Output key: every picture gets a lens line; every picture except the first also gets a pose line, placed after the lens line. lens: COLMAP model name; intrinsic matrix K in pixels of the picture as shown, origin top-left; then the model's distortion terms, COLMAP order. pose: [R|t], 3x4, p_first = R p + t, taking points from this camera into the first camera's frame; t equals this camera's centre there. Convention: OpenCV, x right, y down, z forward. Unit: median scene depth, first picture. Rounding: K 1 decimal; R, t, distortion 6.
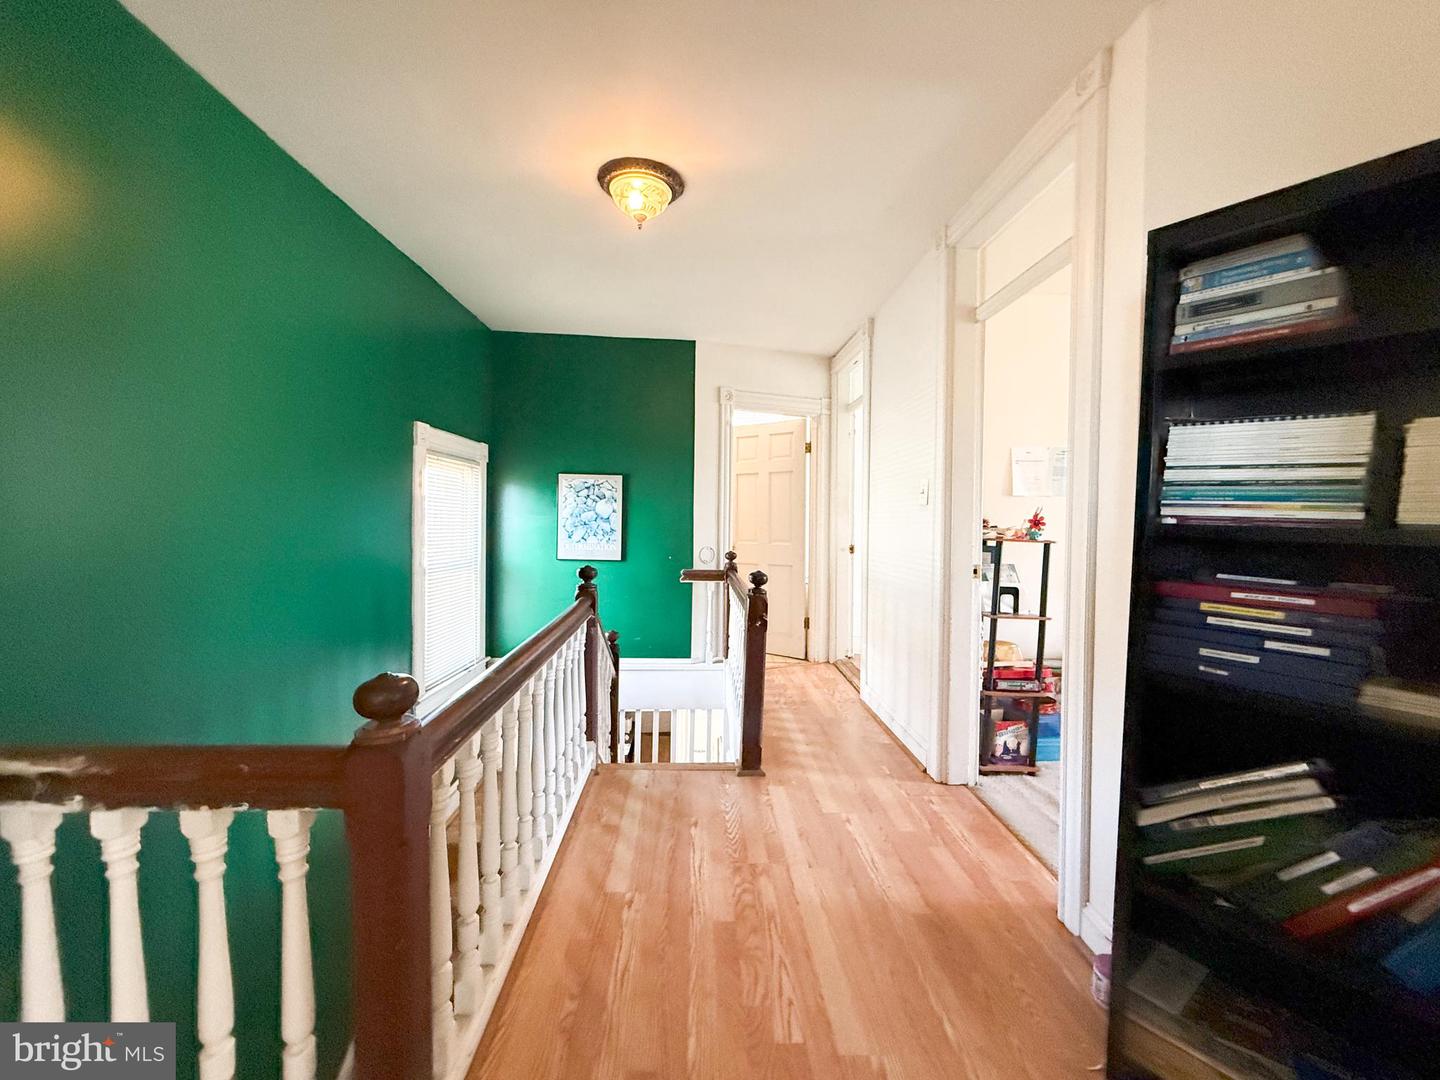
lens RADIAL K [[572.1, 0, 715.8], [0, 572.1, 539.3], [0, 0, 1]] dist [-0.001203, -0.000004]
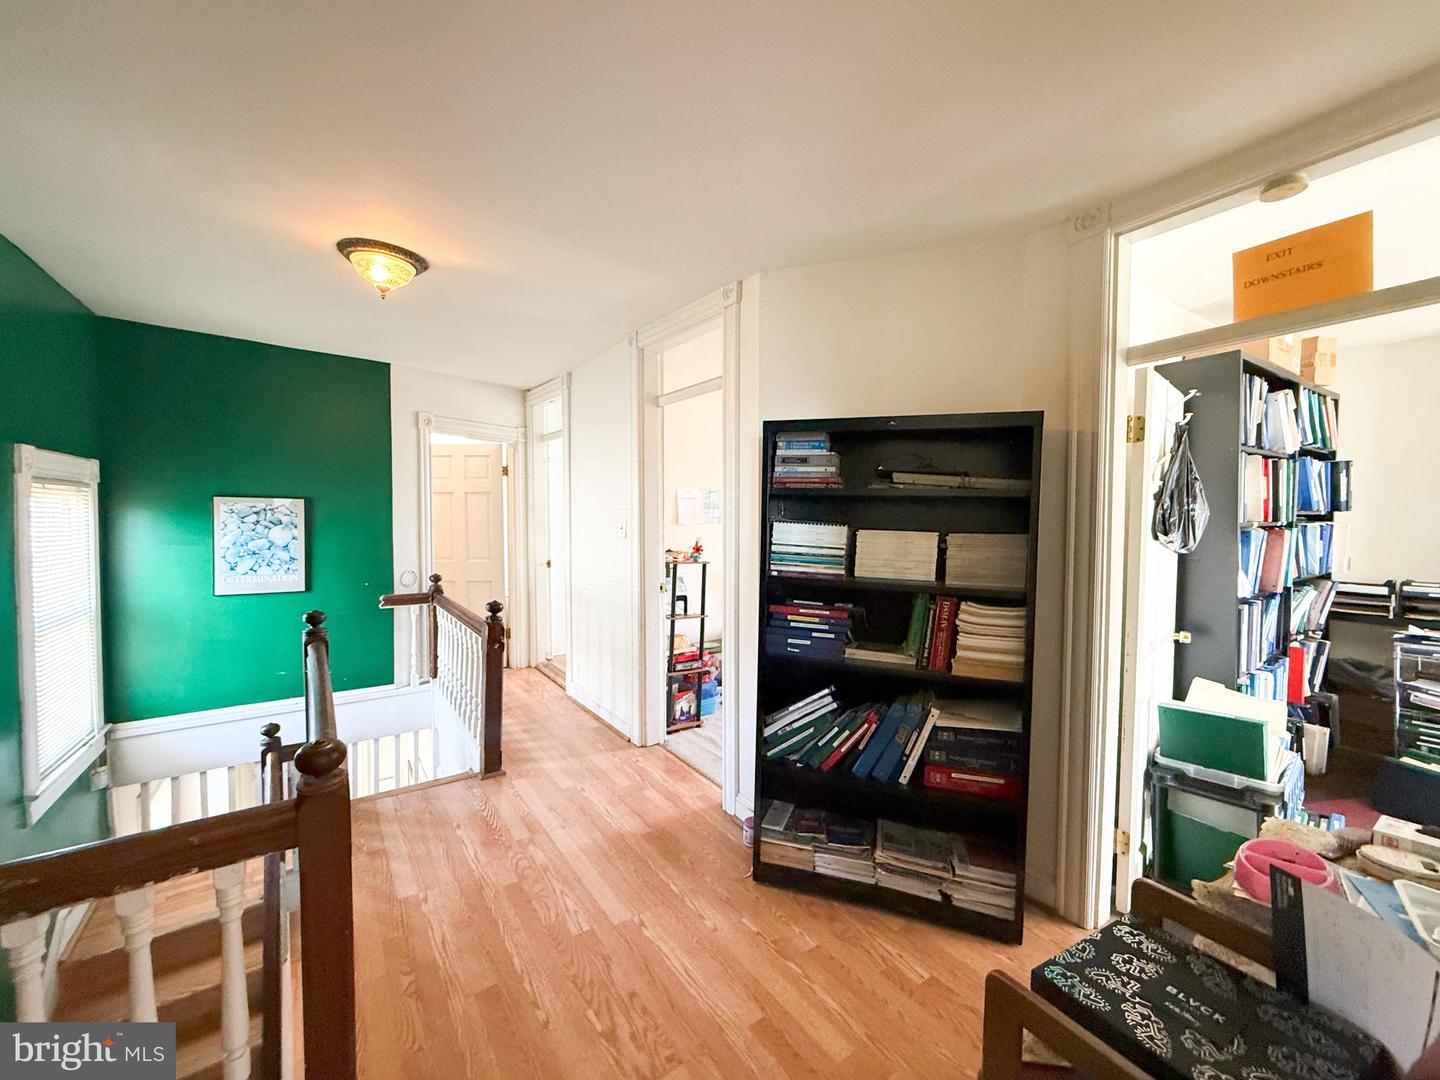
lens RADIAL K [[572.1, 0, 715.8], [0, 572.1, 539.3], [0, 0, 1]] dist [-0.001203, -0.000004]
pose [[0.836547, -0.027589, 0.547201, -0.180069], [0.019439, 0.999597, 0.020681, -0.084005], [-0.547551, -0.006664, 0.836746, -0.213909]]
